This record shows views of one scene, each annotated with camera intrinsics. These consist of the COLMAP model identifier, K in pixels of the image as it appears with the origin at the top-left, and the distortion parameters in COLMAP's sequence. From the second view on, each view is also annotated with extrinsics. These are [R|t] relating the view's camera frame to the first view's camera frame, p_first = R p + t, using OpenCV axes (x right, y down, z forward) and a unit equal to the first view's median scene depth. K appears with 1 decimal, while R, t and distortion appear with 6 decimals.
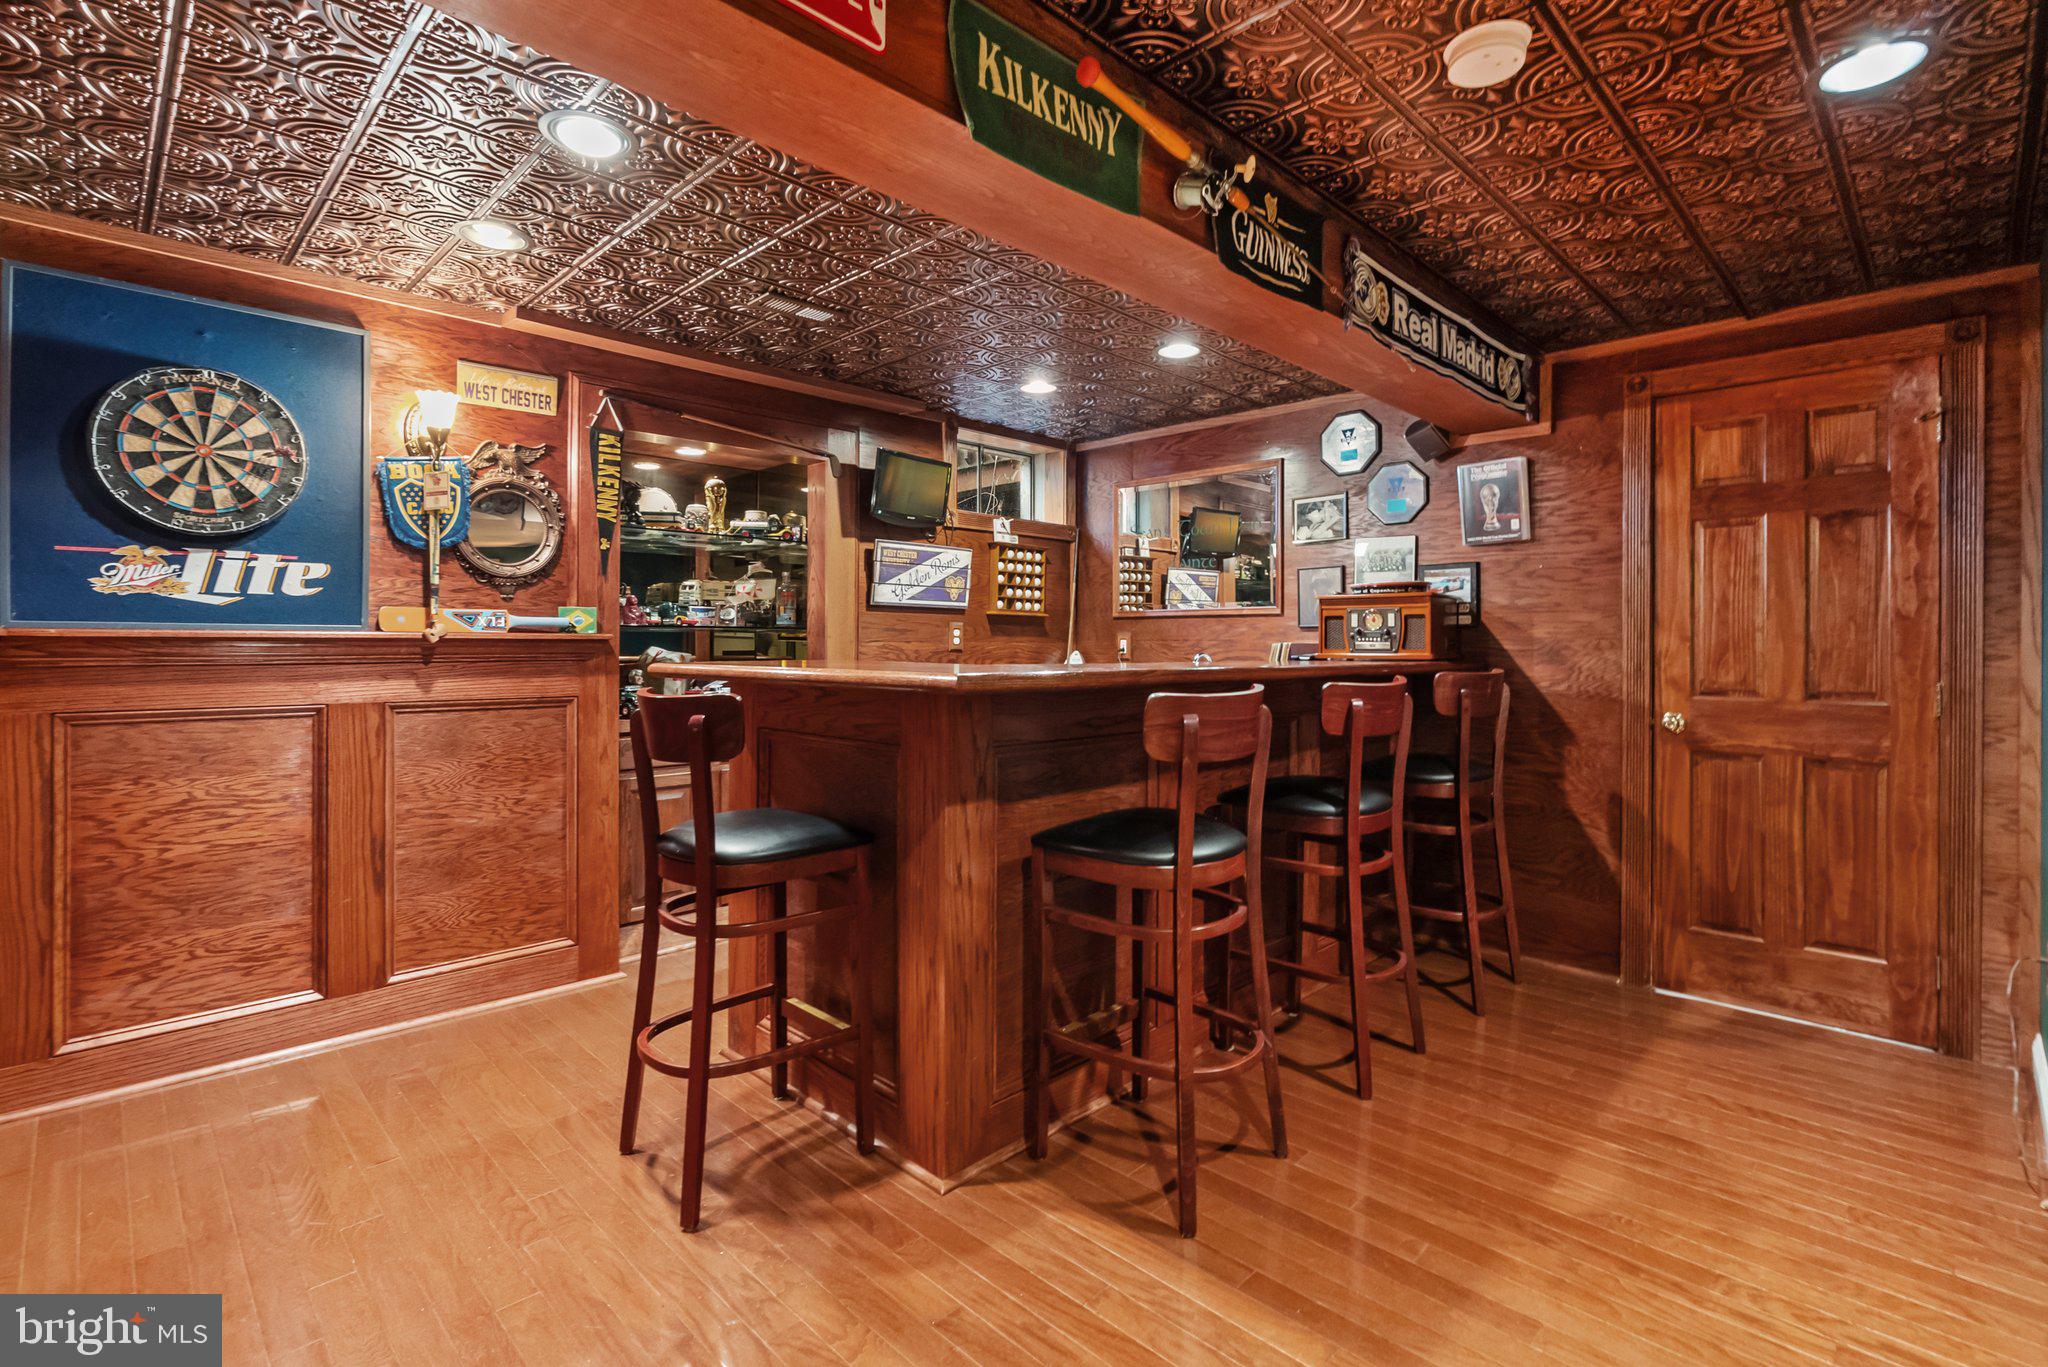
lens RADIAL K [[929.7, 0, 1024.9], [0, 929.7, 665.3], [0, 0, 1]] dist [0.000077, -0.000011]
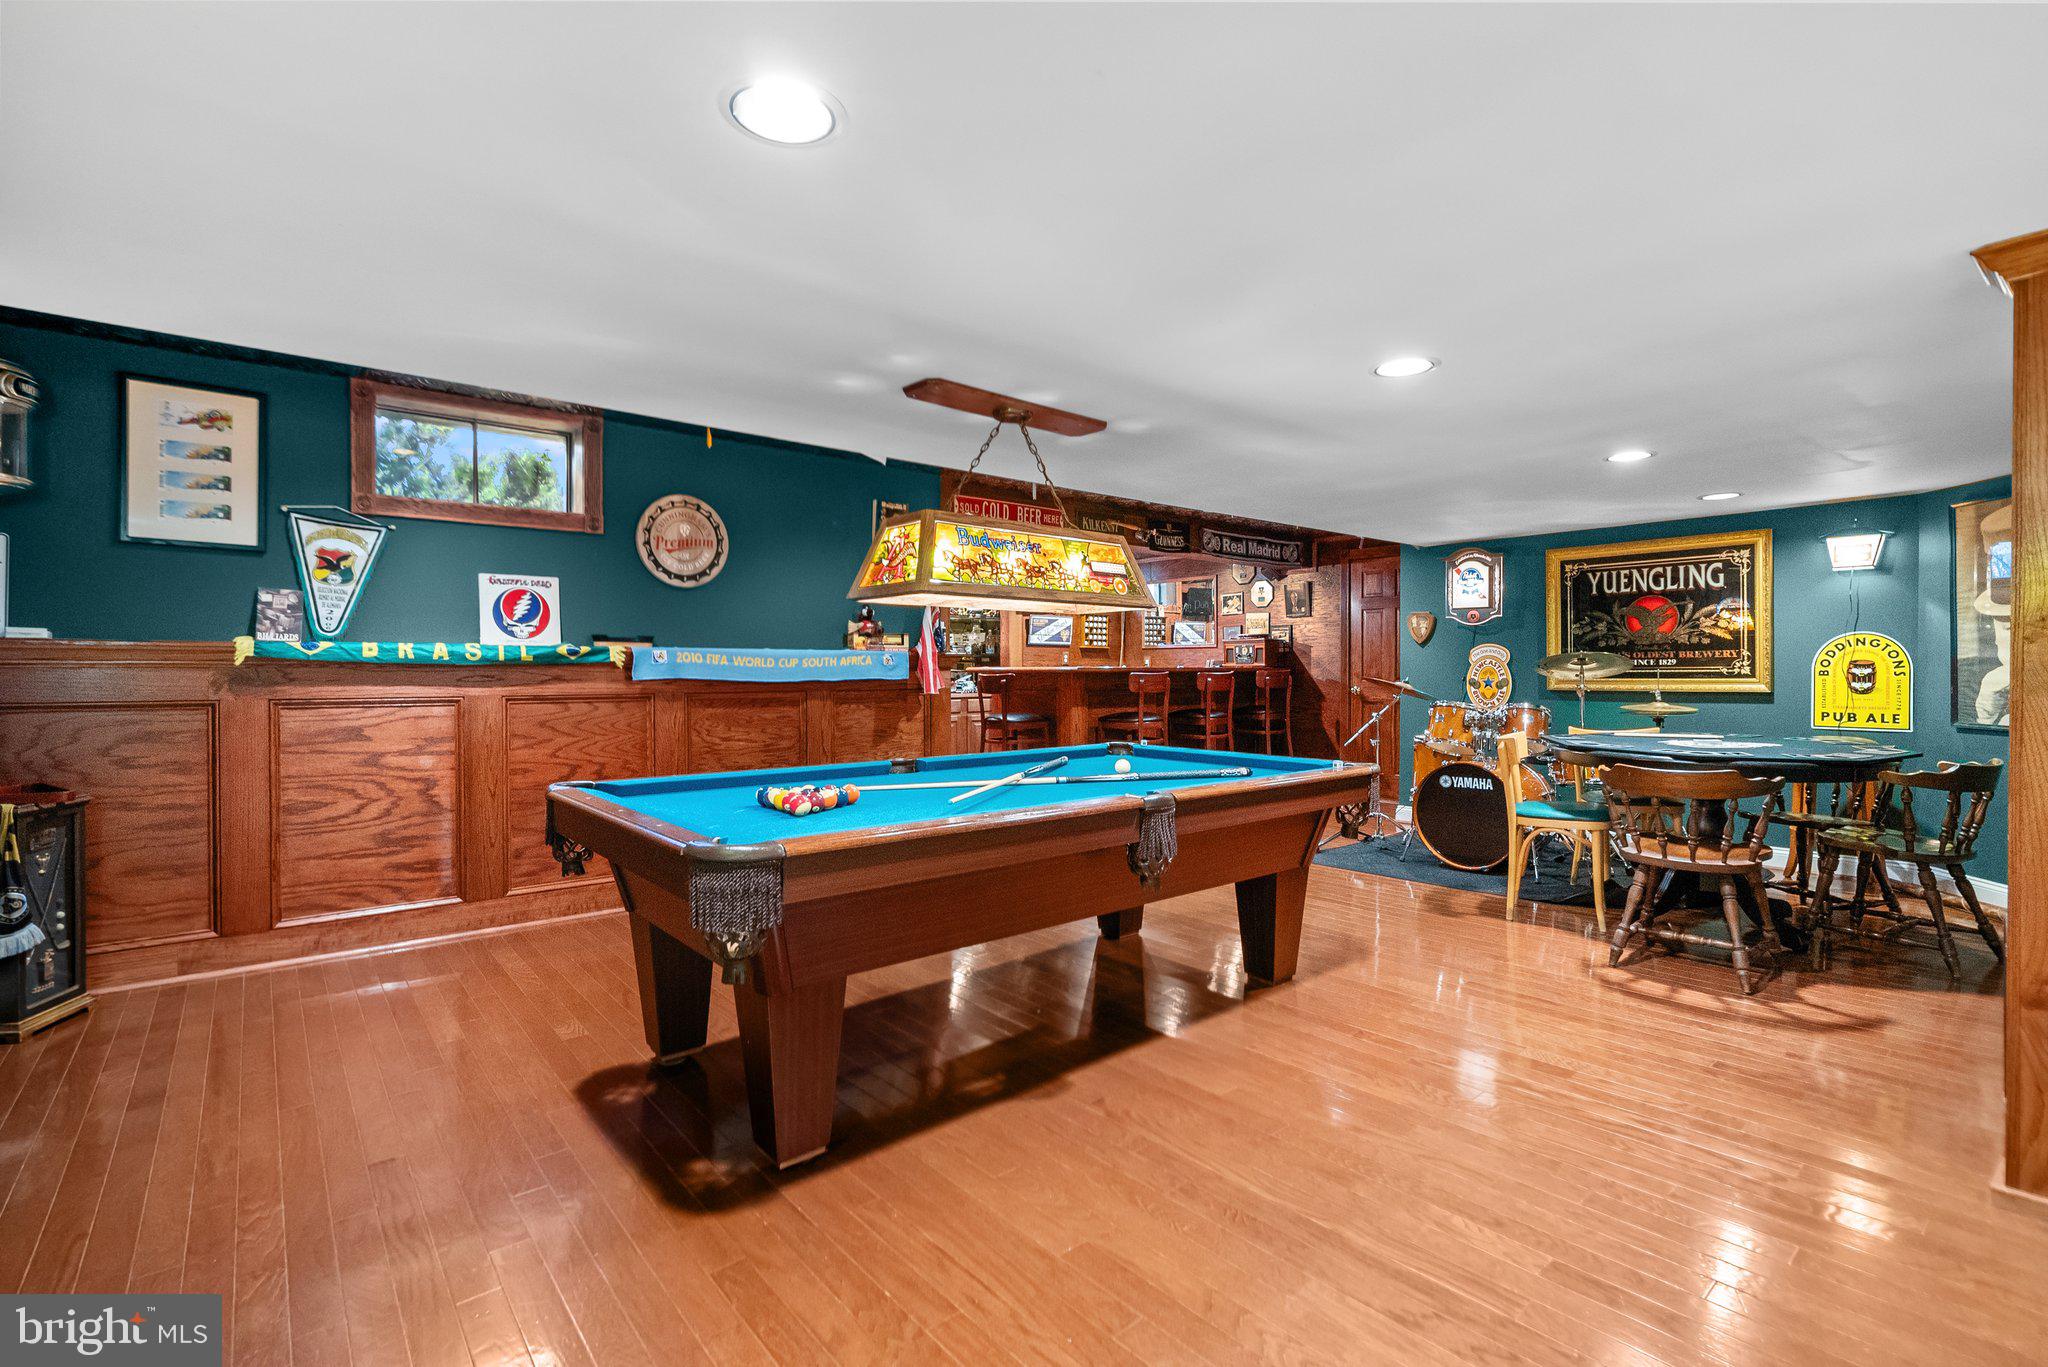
lens RADIAL K [[929.7, 0, 1023.2], [0, 929.7, 681.6], [0, 0, 1]] dist [0.000077, -0.000011]
pose [[0.996050, -0.003212, -0.088734, 0.019173], [0.002445, 0.999959, -0.008744, 0.043634], [0.088758, 0.008493, 0.996017, -1.213824]]
